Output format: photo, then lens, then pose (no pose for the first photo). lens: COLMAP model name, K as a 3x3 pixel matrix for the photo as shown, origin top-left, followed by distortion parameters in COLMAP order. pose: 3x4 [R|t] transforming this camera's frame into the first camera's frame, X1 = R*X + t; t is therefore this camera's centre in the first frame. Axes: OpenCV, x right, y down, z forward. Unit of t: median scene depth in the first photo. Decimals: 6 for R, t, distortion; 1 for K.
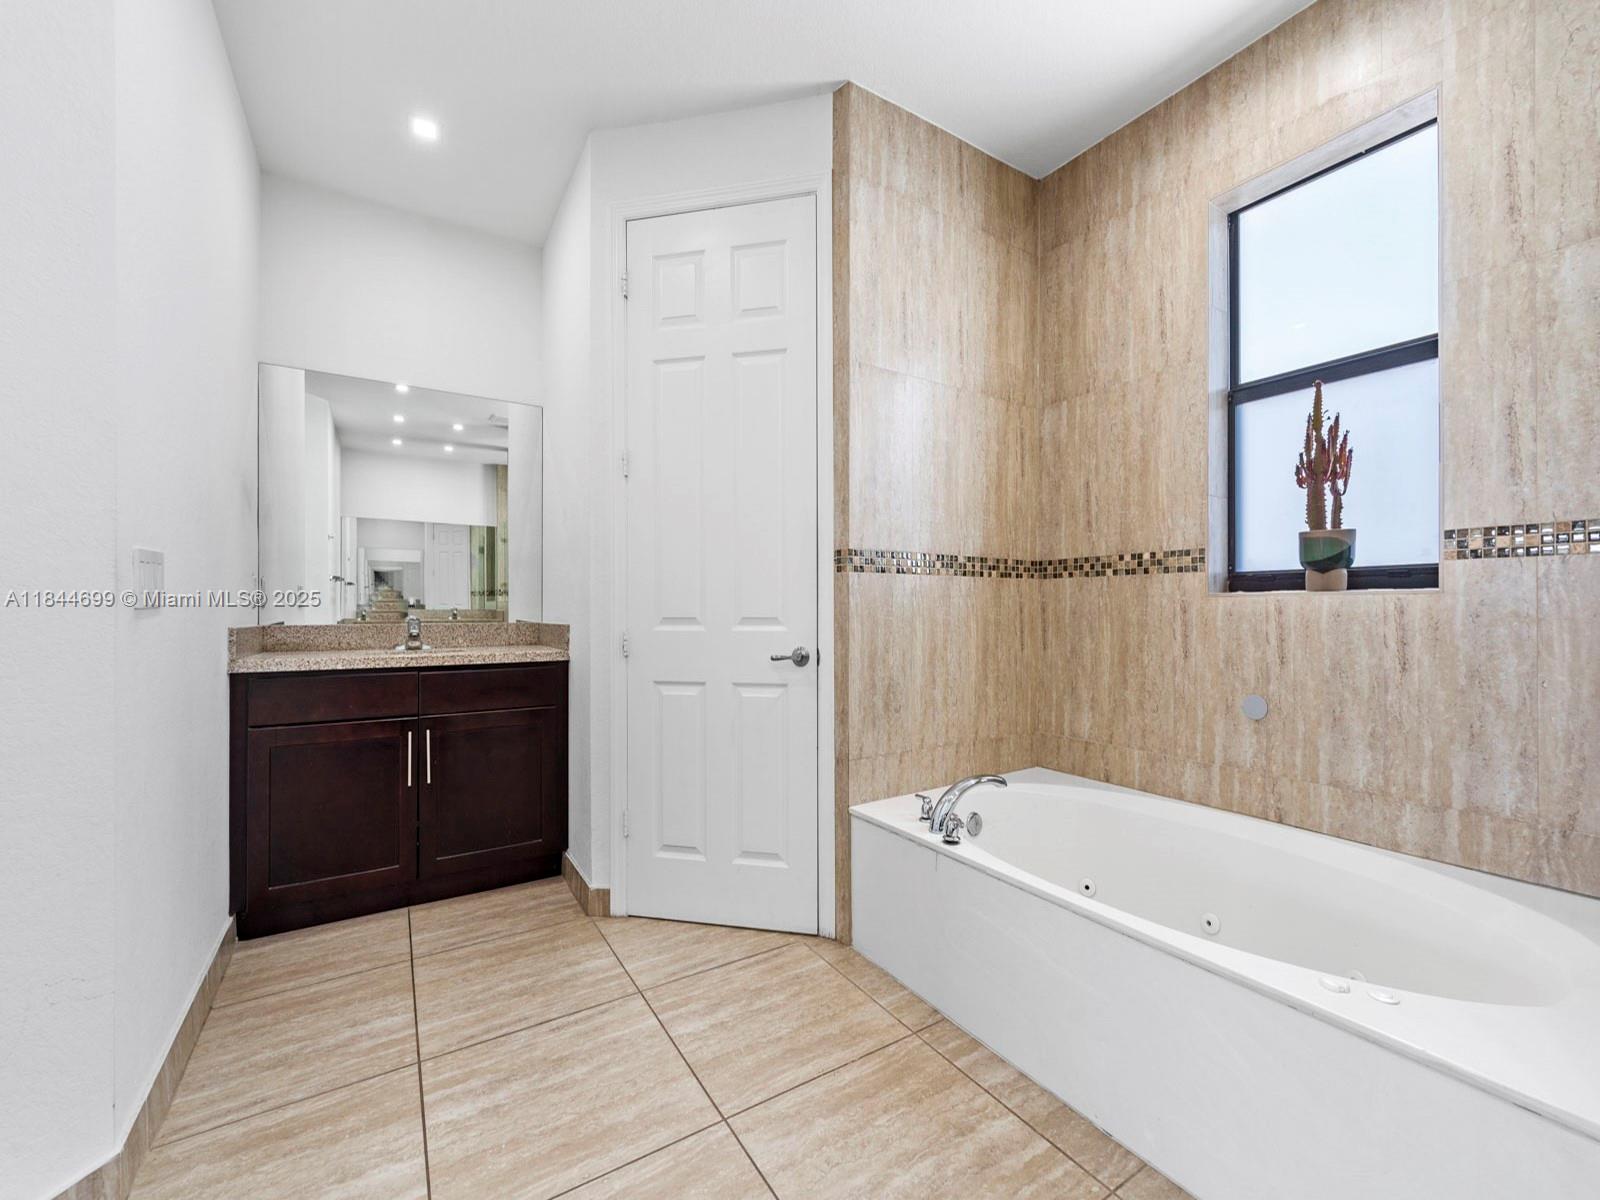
lens RADIAL K [[650.8, 0, 796.0], [0, 650.8, 612.3], [0, 0, 1]] dist [-0.001085, -0.000031]
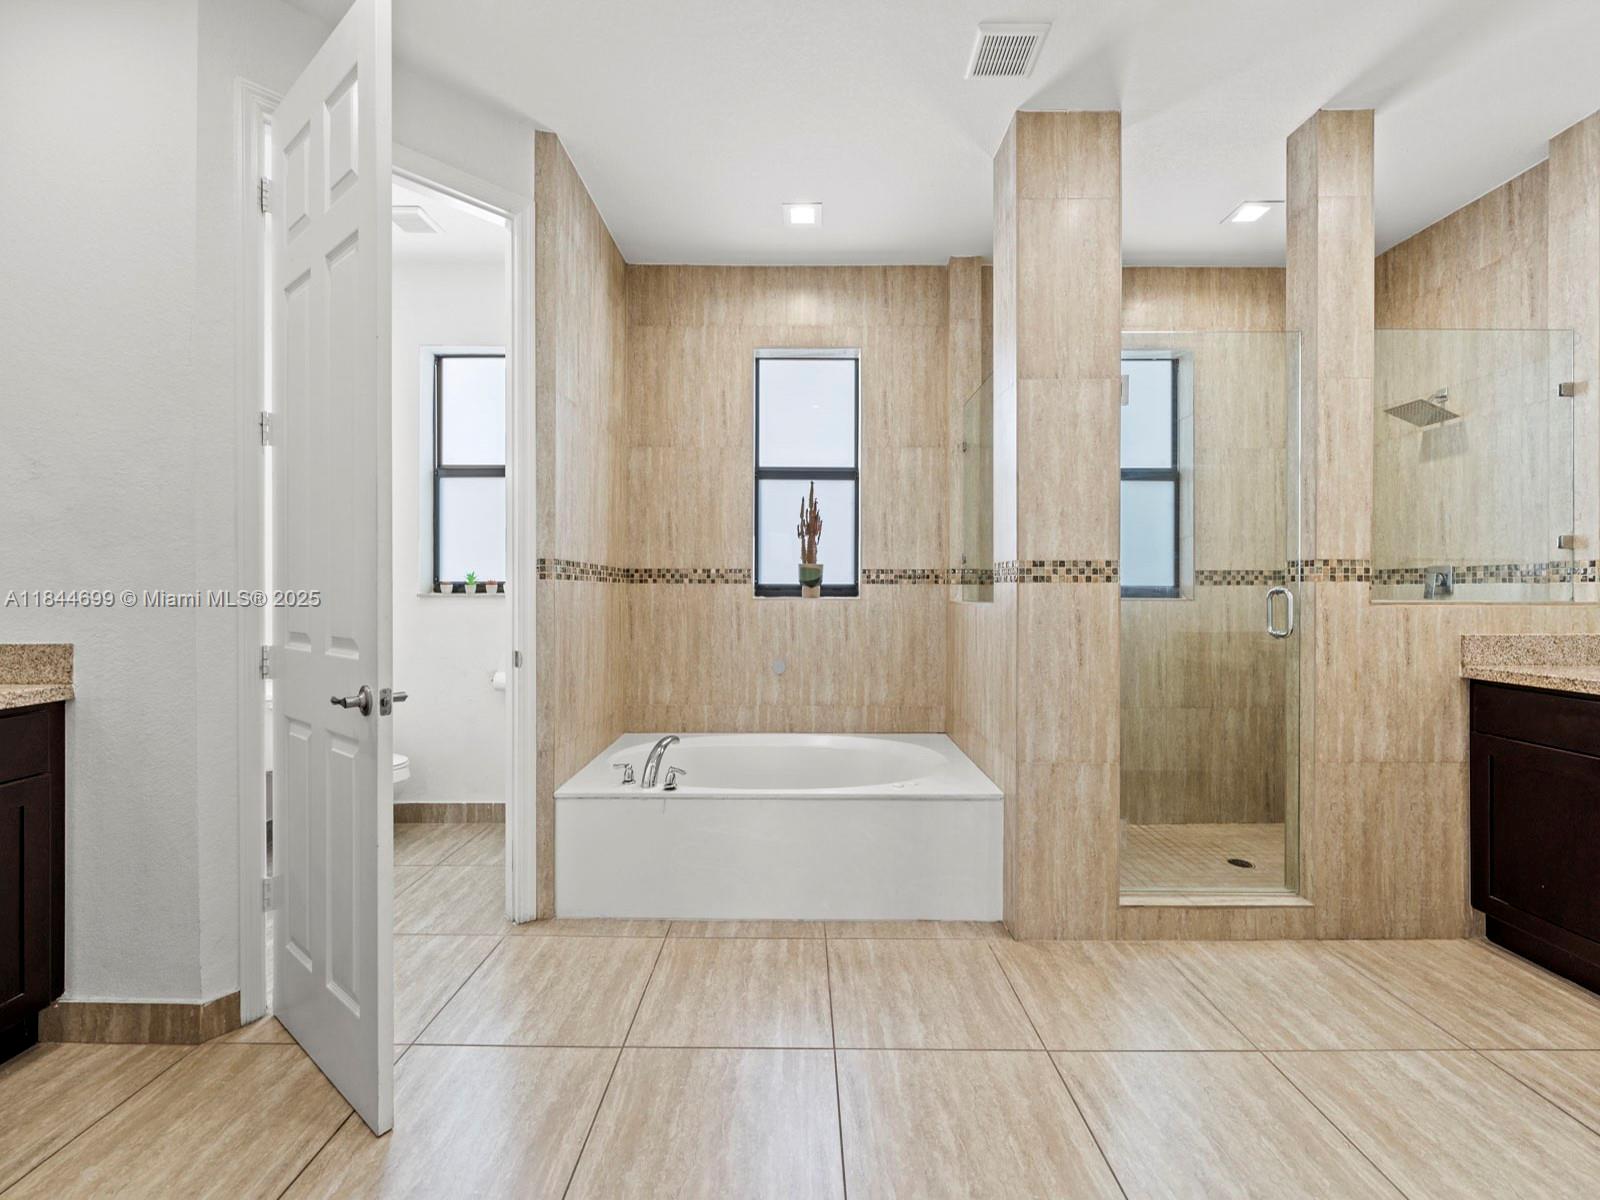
lens RADIAL K [[654.7, 0, 800.0], [0, 654.7, 600.0], [0, 0, 1]] dist [0.001968, -0.000492]
pose [[0.535611, -0.007662, 0.844430, -0.606957], [0.000642, 0.999962, 0.008666, -0.035043], [-0.844465, -0.004099, 0.535595, 0.051109]]
